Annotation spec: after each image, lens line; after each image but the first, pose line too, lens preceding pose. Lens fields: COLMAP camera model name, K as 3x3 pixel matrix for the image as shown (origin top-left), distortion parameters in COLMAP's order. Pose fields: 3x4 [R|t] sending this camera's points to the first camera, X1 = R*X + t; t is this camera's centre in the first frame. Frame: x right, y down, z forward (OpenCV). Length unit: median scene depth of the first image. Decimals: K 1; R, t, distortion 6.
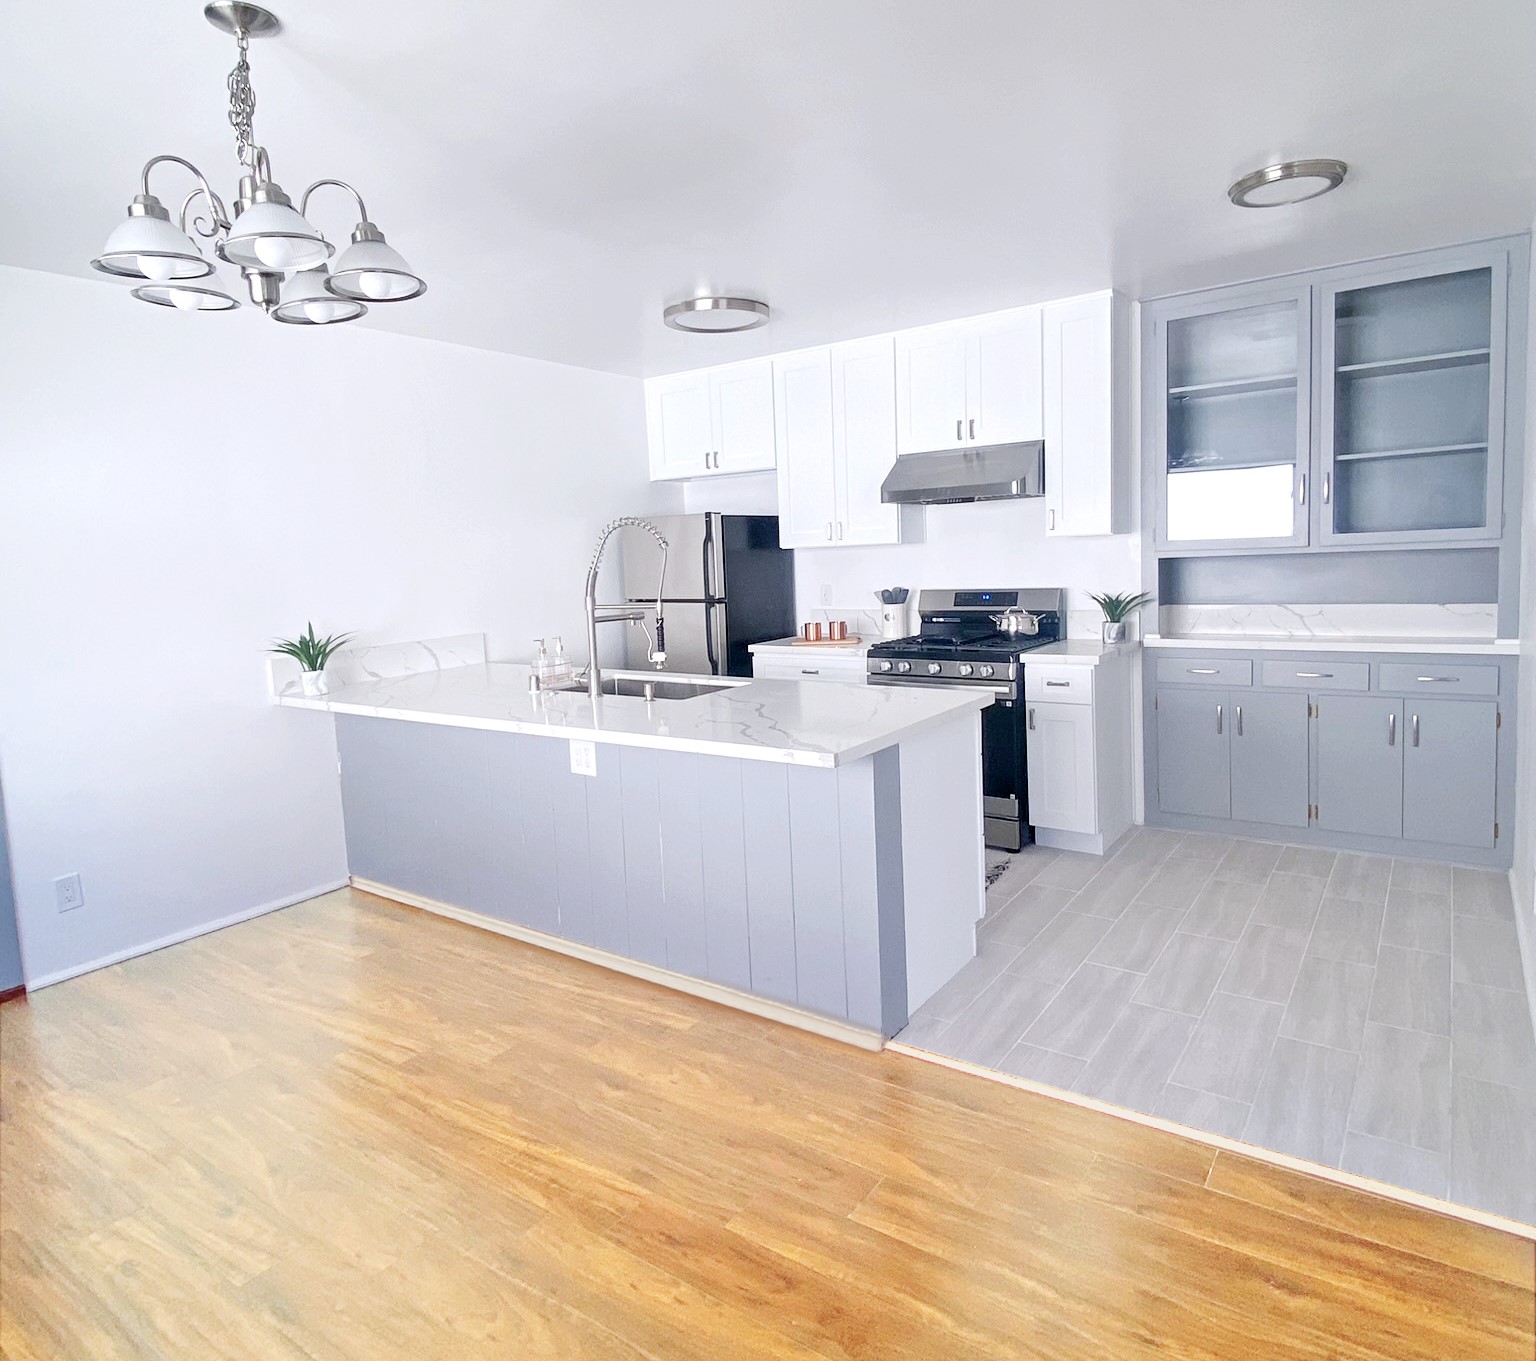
lens RADIAL K [[927.1, 0, 757.9], [0, 927.1, 637.2], [0, 0, 1]] dist [0.009184, -0.006420]
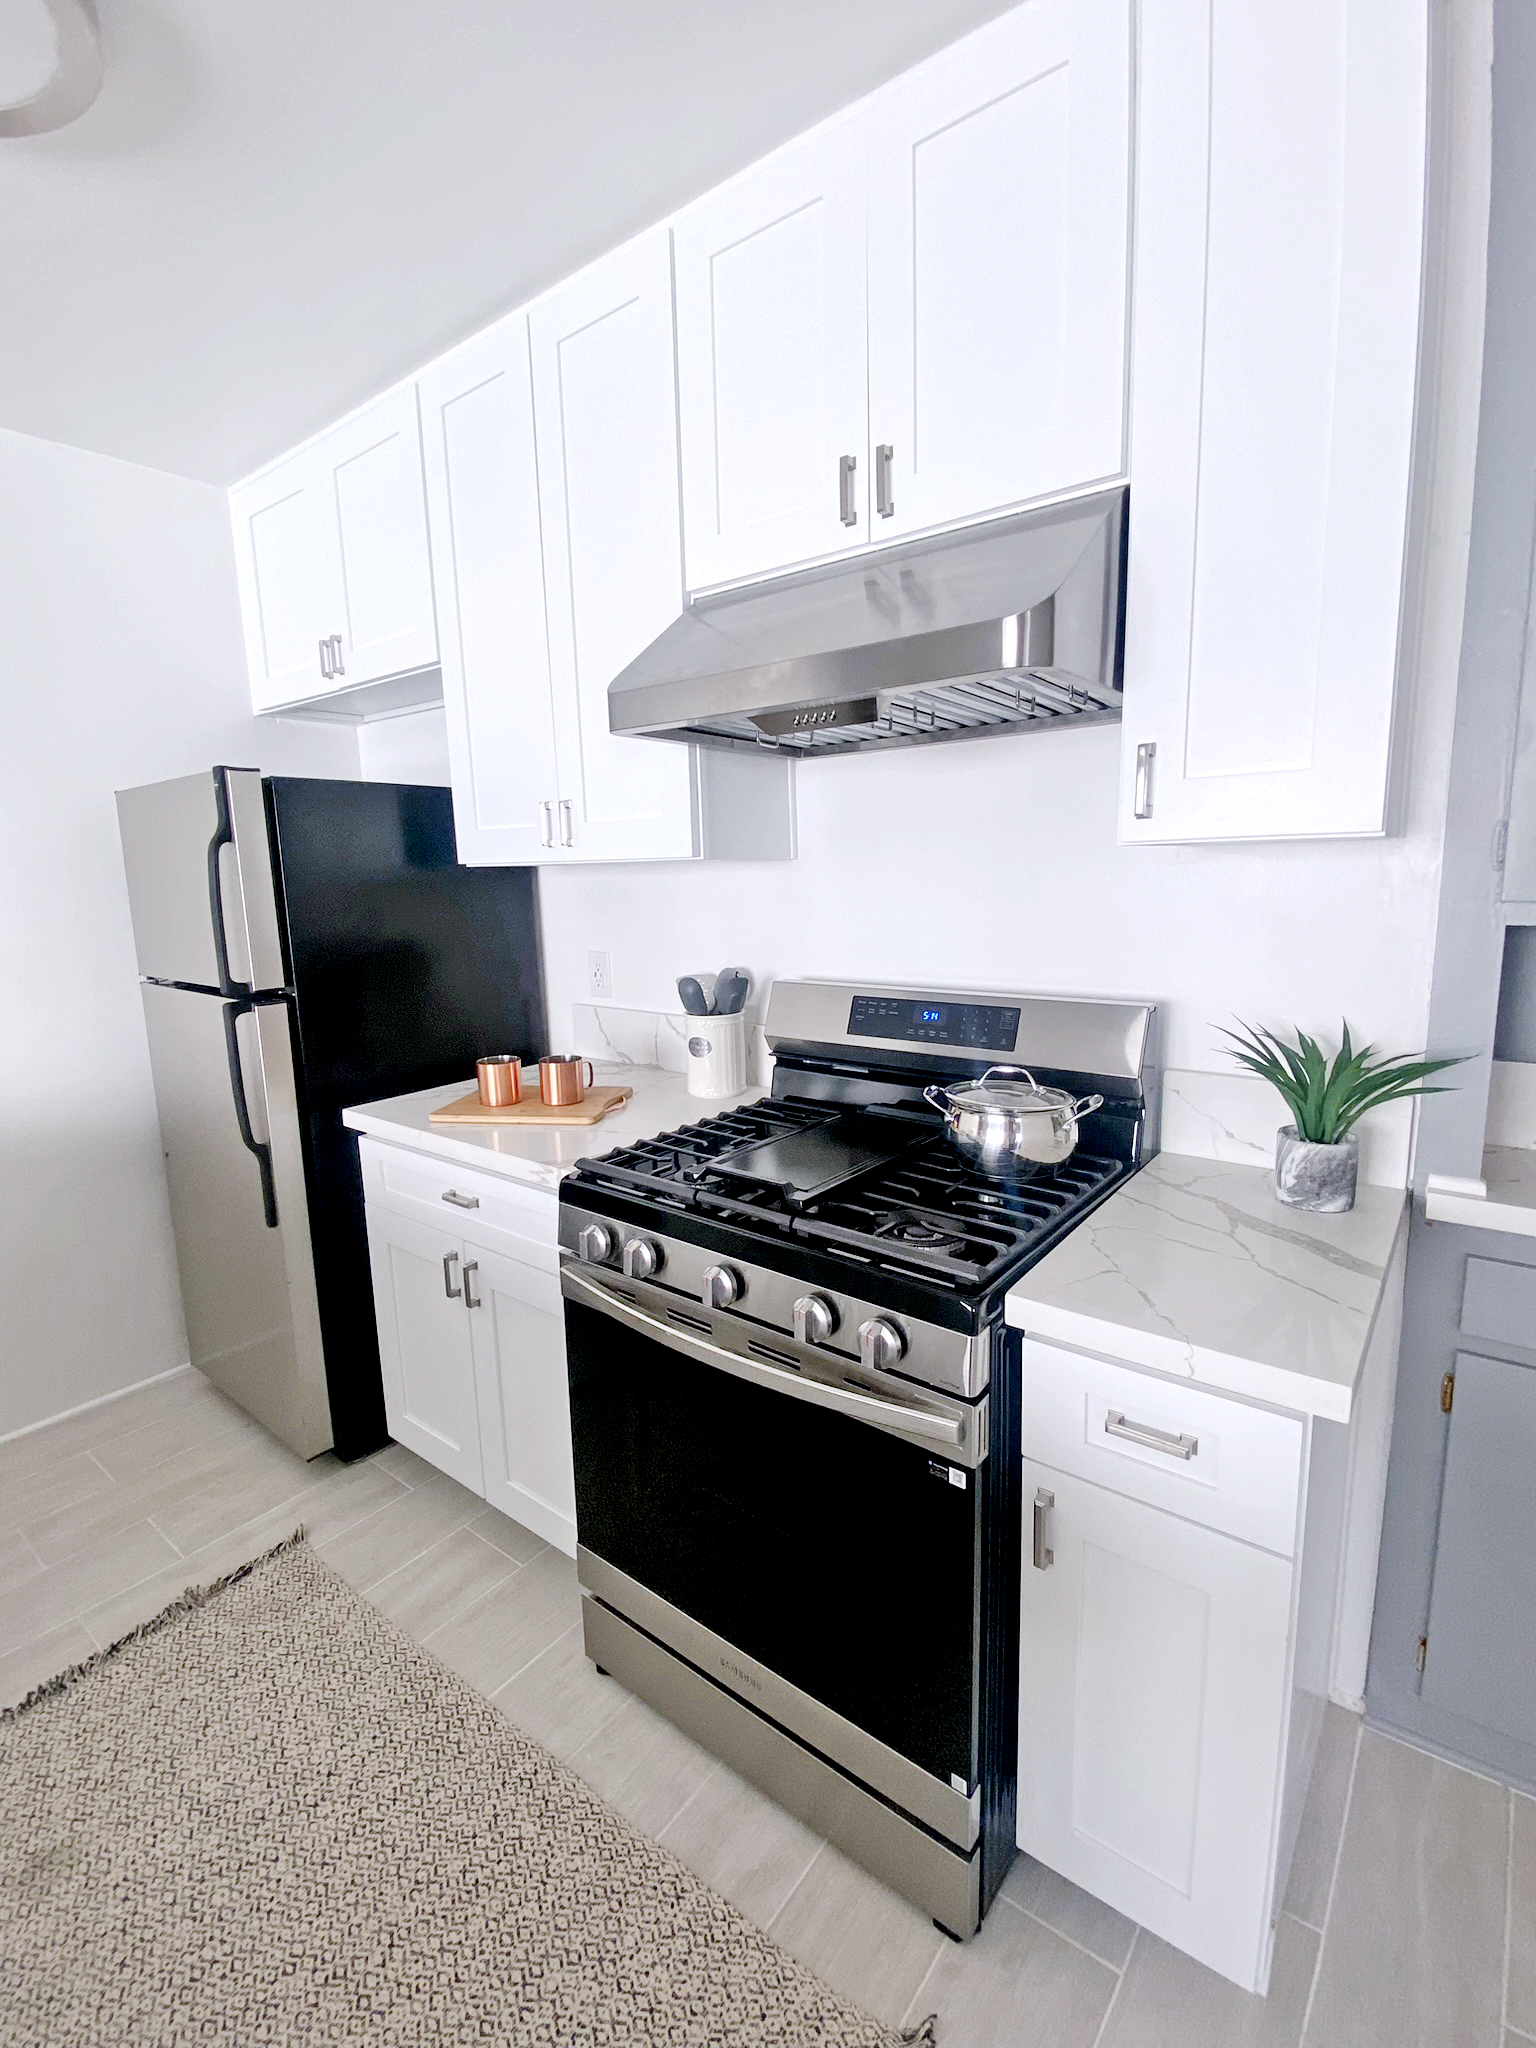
lens RADIAL K [[924.9, 0, 765.9], [0, 924.9, 1022.1], [0, 0, 1]] dist [0.016237, -0.009466]
pose [[0.999594, 0.022994, -0.016819, 0.202883], [-0.021698, 0.997057, 0.073535, -0.071306], [0.018460, -0.073141, 0.997151, 0.693248]]
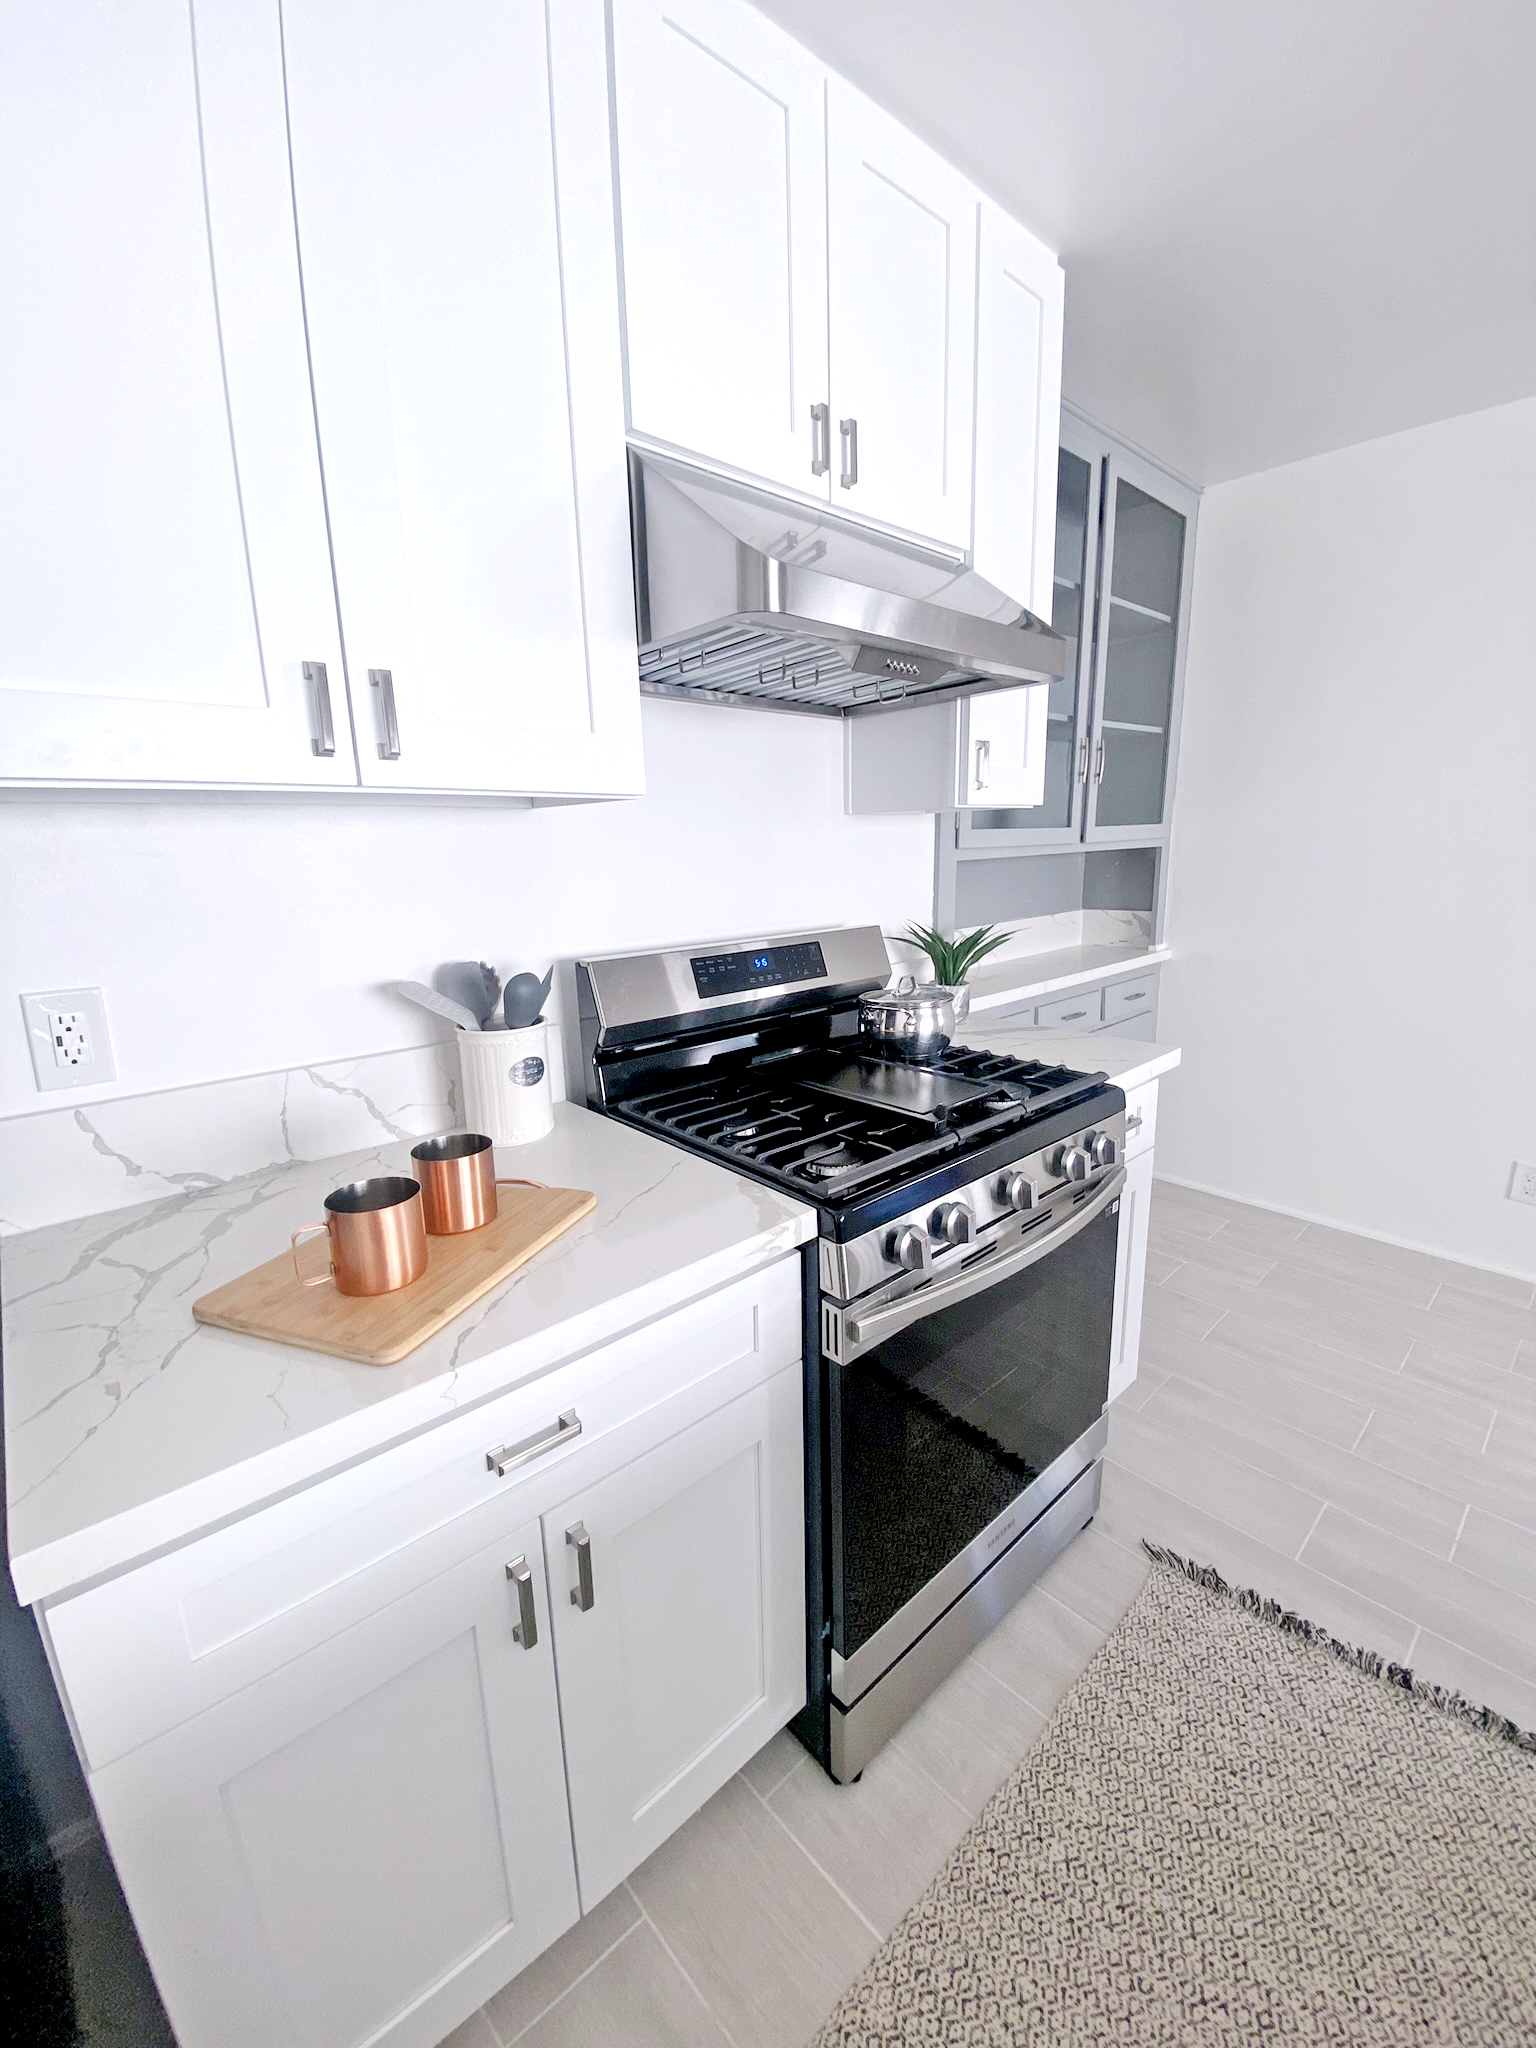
lens RADIAL K [[832.1, 0, 777.5], [0, 832.1, 1029.8], [0, 0, 1]] dist [0.003097, -0.009850]
pose [[0.196586, -0.181293, 0.963580, -0.095209], [0.106555, 0.980887, 0.162810, -0.076998], [-0.974679, 0.070668, 0.212147, 0.997983]]
